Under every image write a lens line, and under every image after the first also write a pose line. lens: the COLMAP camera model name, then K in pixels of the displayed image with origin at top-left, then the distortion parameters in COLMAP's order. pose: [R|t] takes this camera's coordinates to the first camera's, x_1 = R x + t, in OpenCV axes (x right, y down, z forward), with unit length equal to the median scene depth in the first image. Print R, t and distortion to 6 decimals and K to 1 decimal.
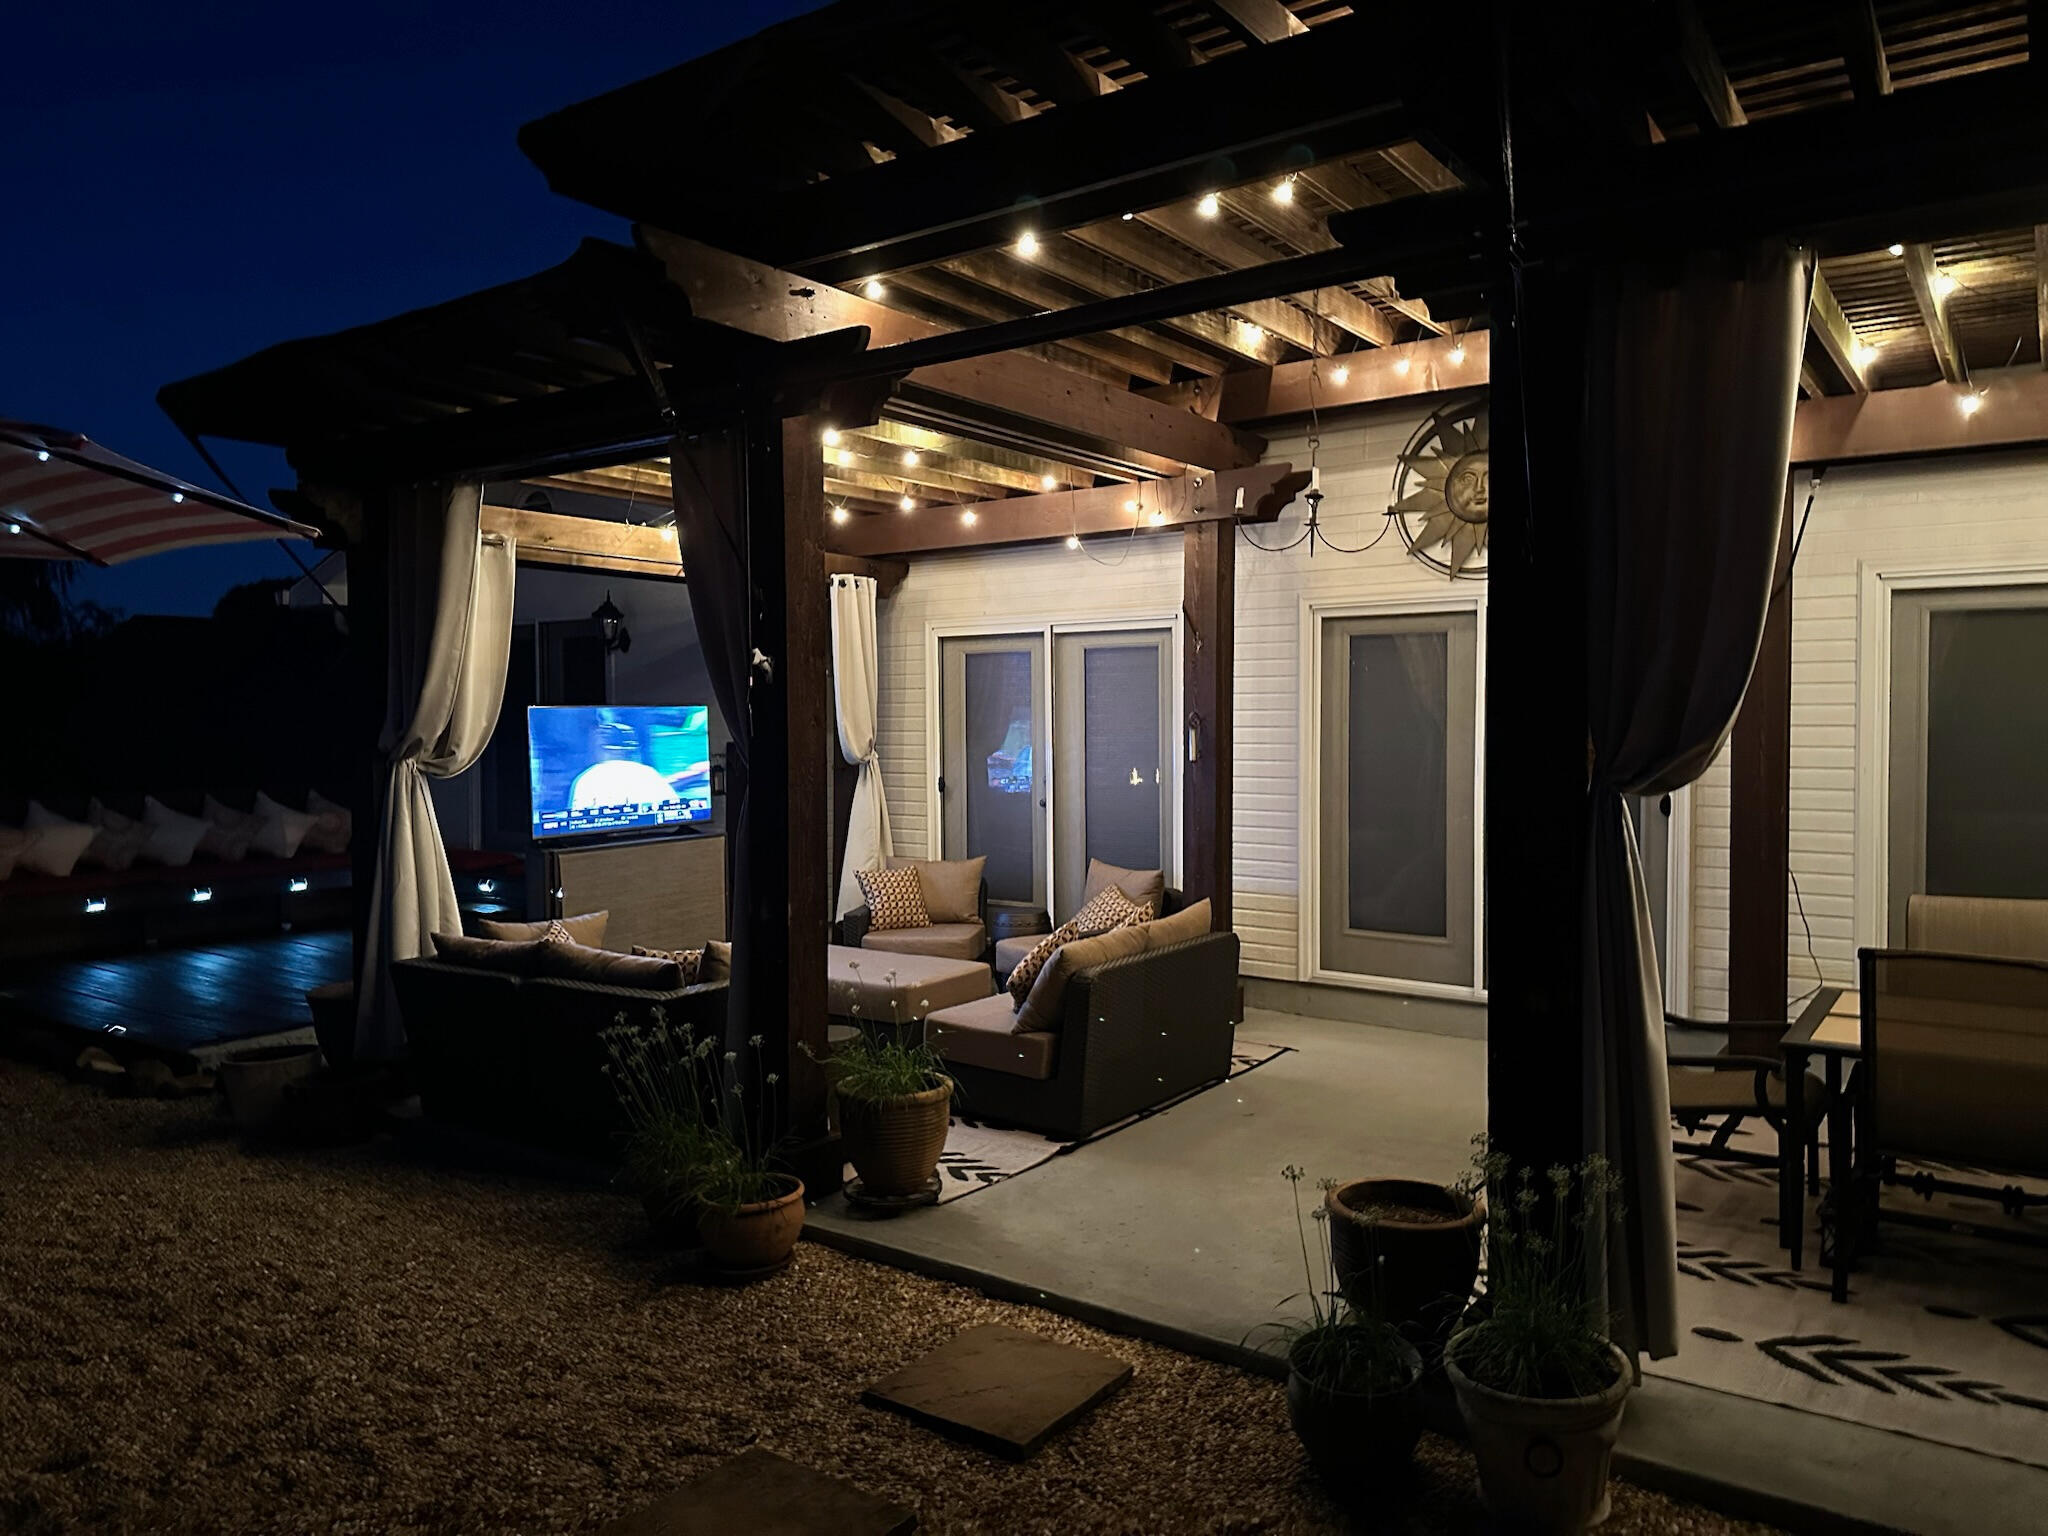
lens RADIAL K [[1416.1, 0, 1024.0], [0, 1416.1, 768.0], [0, 0, 1]] dist [0.124268, -0.151767]
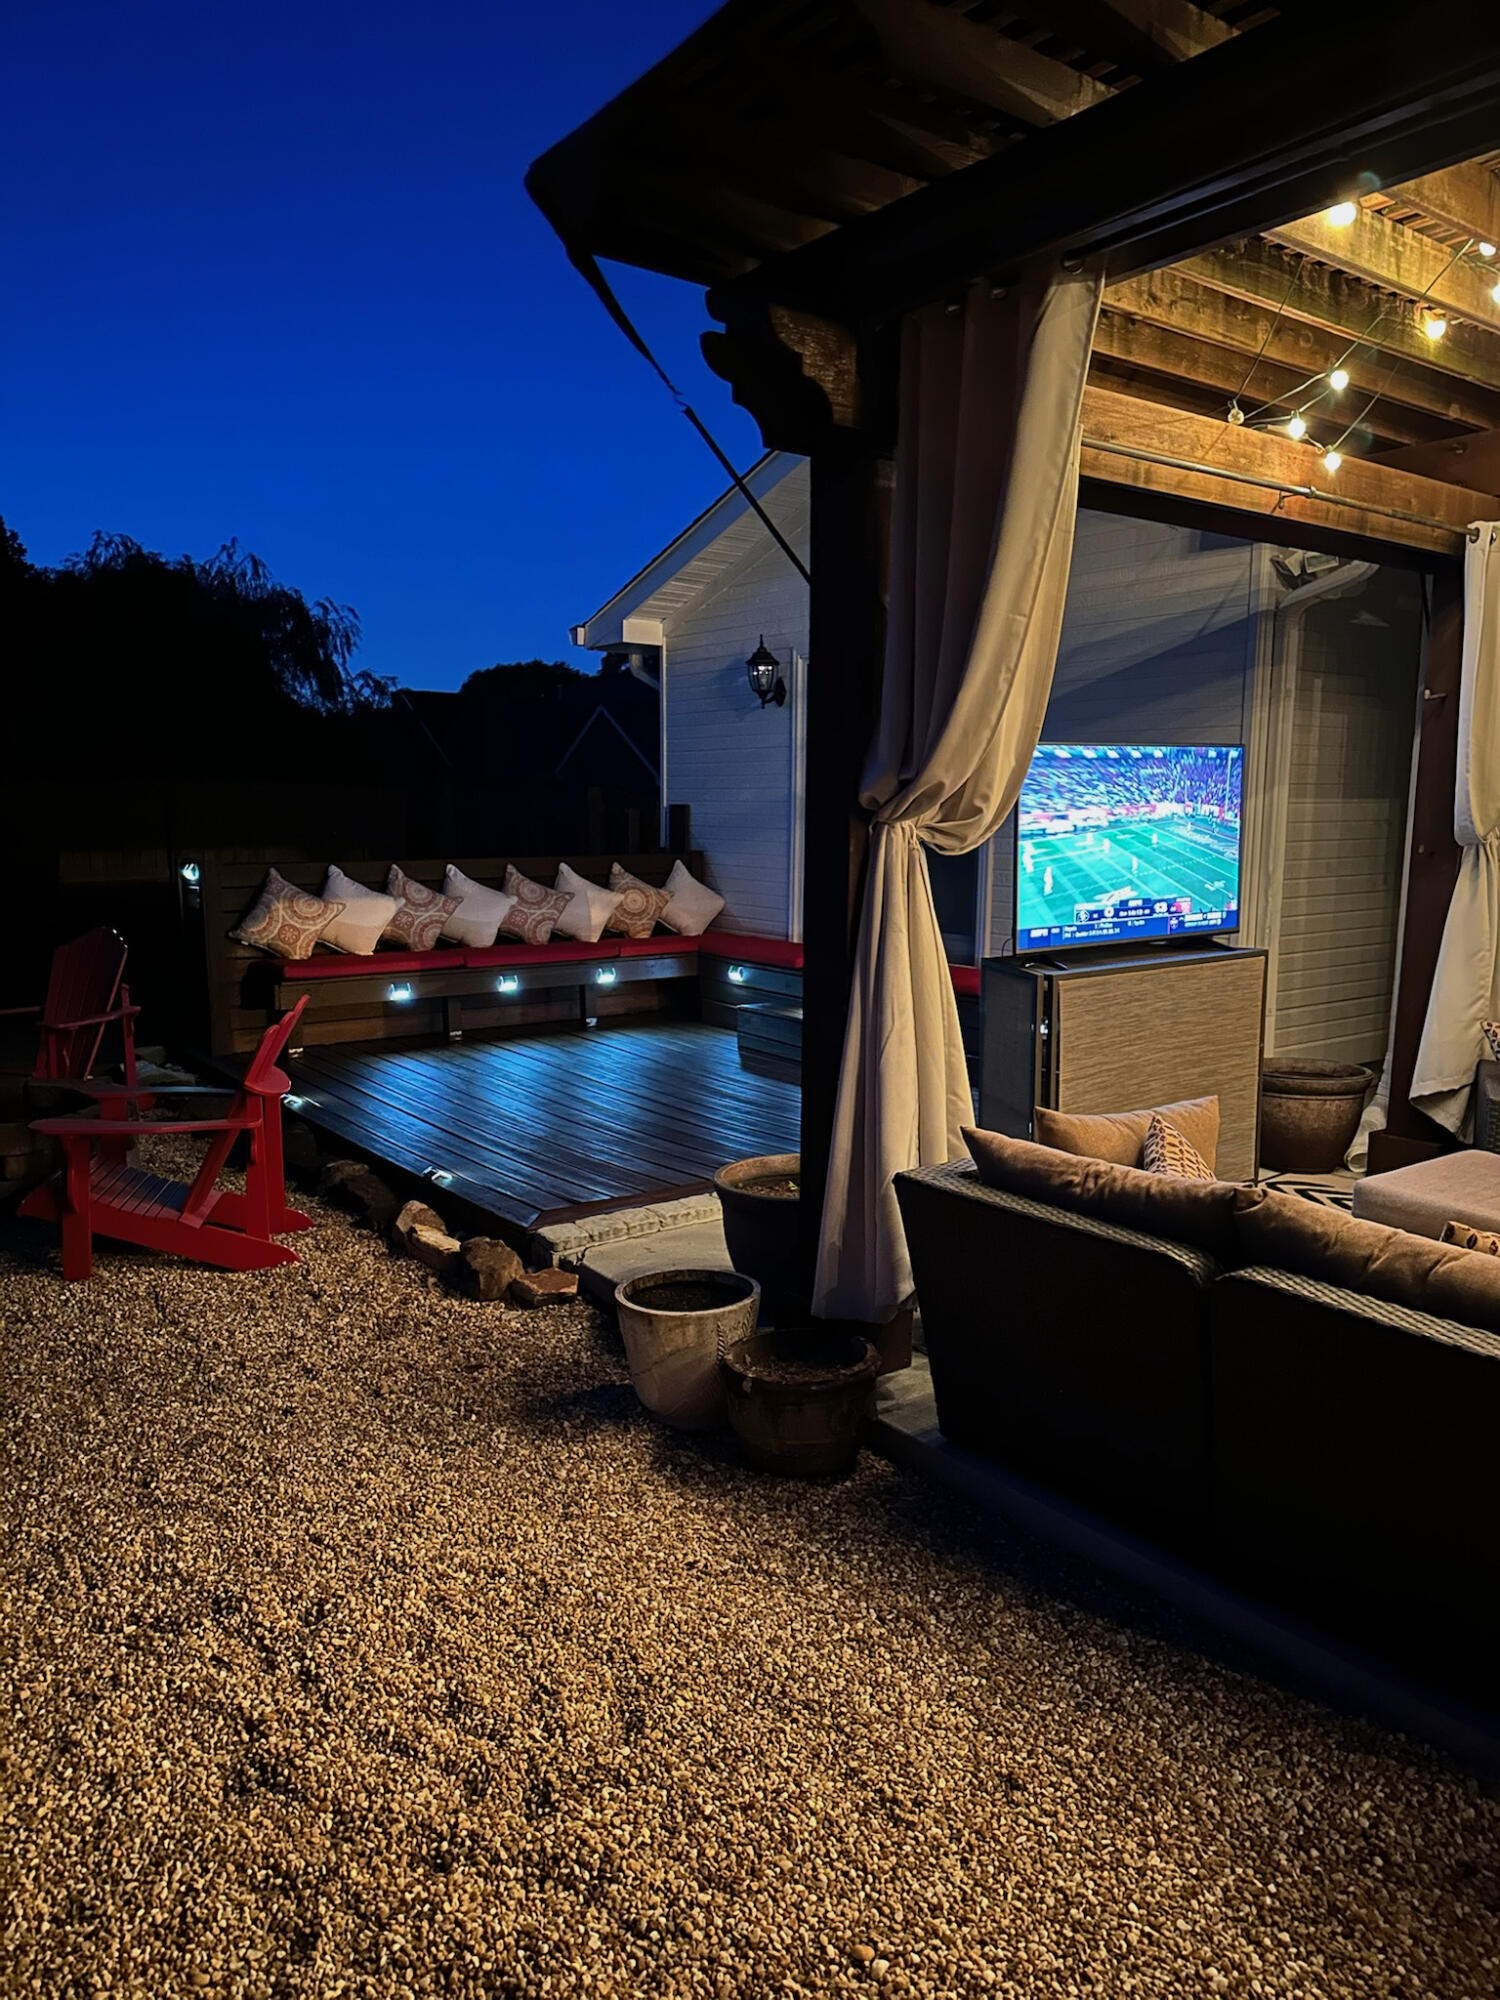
lens RADIAL K [[1383.0, 0, 750.0], [0, 1383.0, 1000.0], [0, 0, 1]] dist [0.124268, -0.151767]
pose [[0.954912, 0.055506, -0.291655, -0.284050], [-0.023833, 0.993529, 0.111052, 0.004542], [0.295932, -0.099094, 0.950055, 0.393535]]
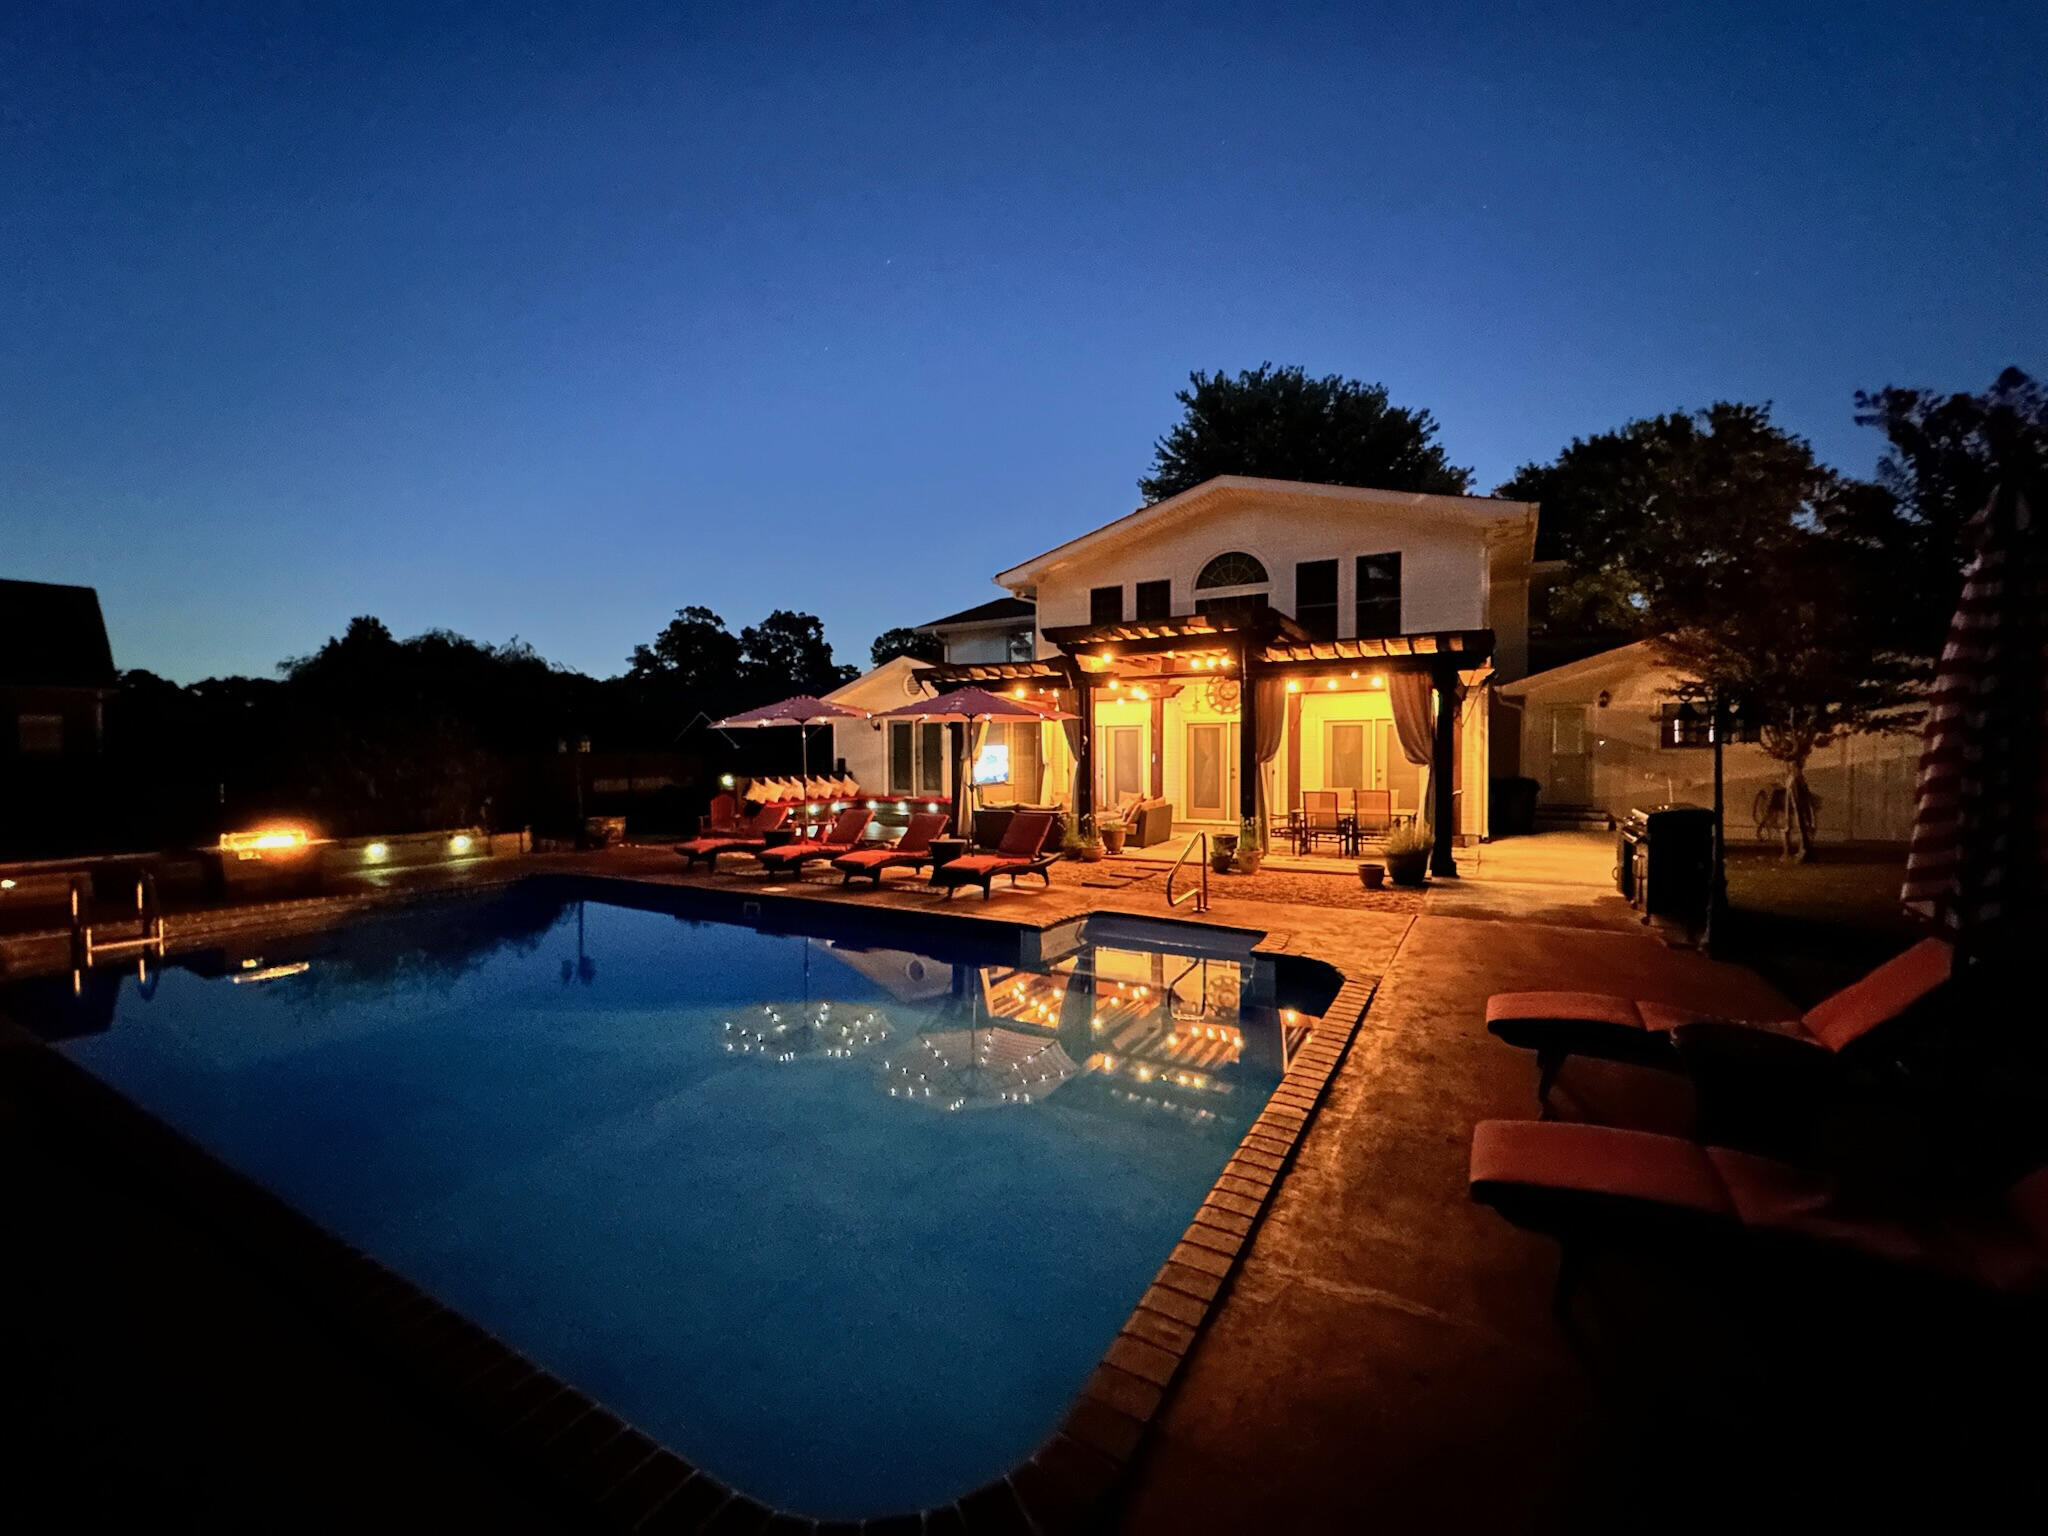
lens RADIAL K [[813.7, 0, 1017.8], [0, 813.7, 775.7], [0, 0, 1]] dist [0.006285, -0.000055]
pose [[0.995698, -0.002748, 0.092612, -0.439528], [0.003219, 0.999983, -0.004937, 0.040684], [-0.092597, 0.005214, 0.995690, -1.103331]]
